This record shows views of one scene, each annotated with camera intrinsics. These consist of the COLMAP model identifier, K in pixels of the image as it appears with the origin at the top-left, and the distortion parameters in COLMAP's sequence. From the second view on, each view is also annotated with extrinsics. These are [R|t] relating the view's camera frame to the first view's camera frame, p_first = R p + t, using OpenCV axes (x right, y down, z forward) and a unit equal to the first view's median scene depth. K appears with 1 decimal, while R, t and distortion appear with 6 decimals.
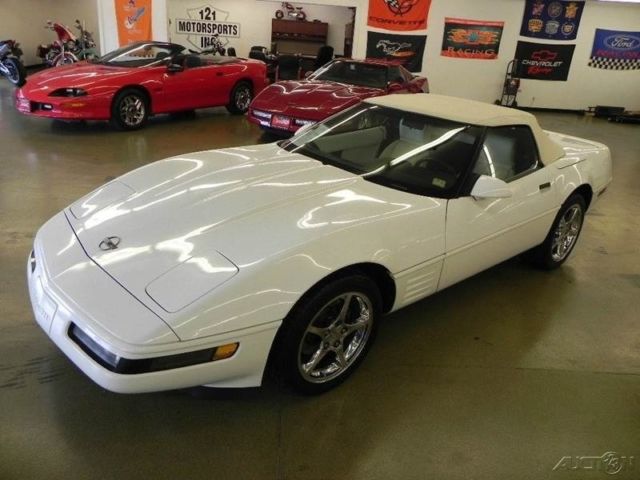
lens RADIAL K [[495.4, 0, 295.7], [0, 495.4, 238.0], [0, 0, 1]] dist [0.001830, 0.008705]
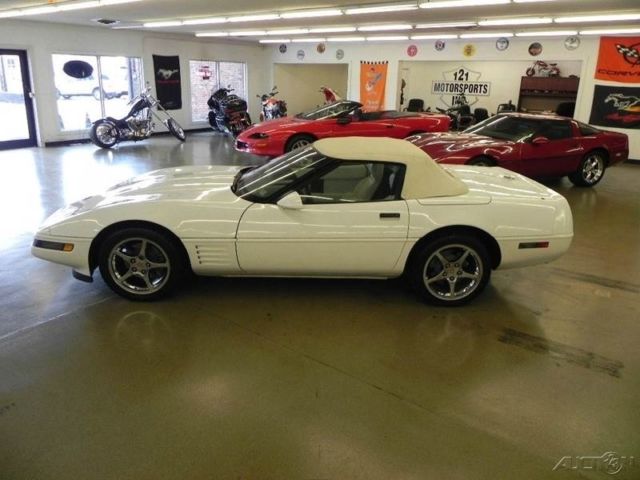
lens RADIAL K [[492.7, 0, 294.7], [0, 492.7, 239.0], [0, 0, 1]] dist [-0.002007, 0.011961]
pose [[0.784409, 0.150345, -0.601747, 0.301240], [-0.215331, 0.975844, -0.036883, 0.010558], [0.581666, 0.158506, 0.797835, 0.002291]]
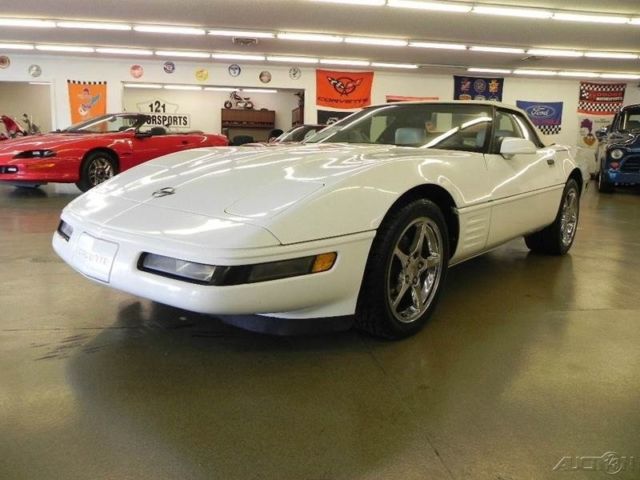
lens RADIAL K [[499.5, 0, 299.8], [0, 499.5, 241.0], [0, 0, 1]] dist [-0.000327, 0.003820]
pose [[0.988701, -0.065662, 0.134754, -0.055989], [0.091653, 0.976148, -0.196813, 0.067009], [-0.118617, 0.206939, 0.971136, 0.017886]]
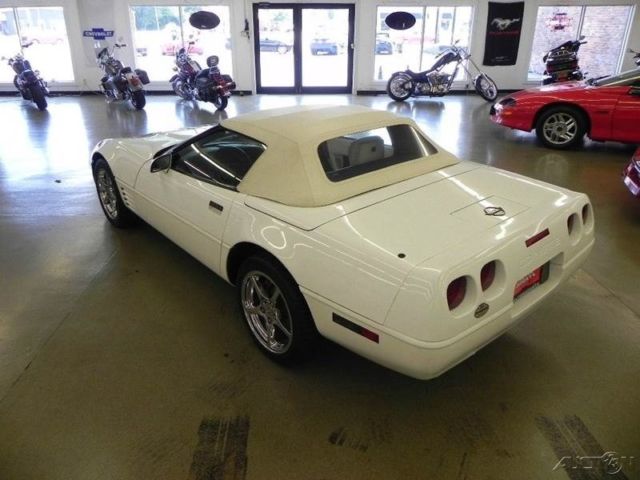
lens RADIAL K [[491.9, 0, 320.0], [0, 491.9, 240.0], [0, 0, 1]] dist [-0.008884, 0.006682]
pose [[0.053736, 0.345245, -0.936973, 0.395075], [-0.388265, 0.871717, 0.298933, -0.113794], [0.919980, 0.347730, 0.180889, 0.316594]]
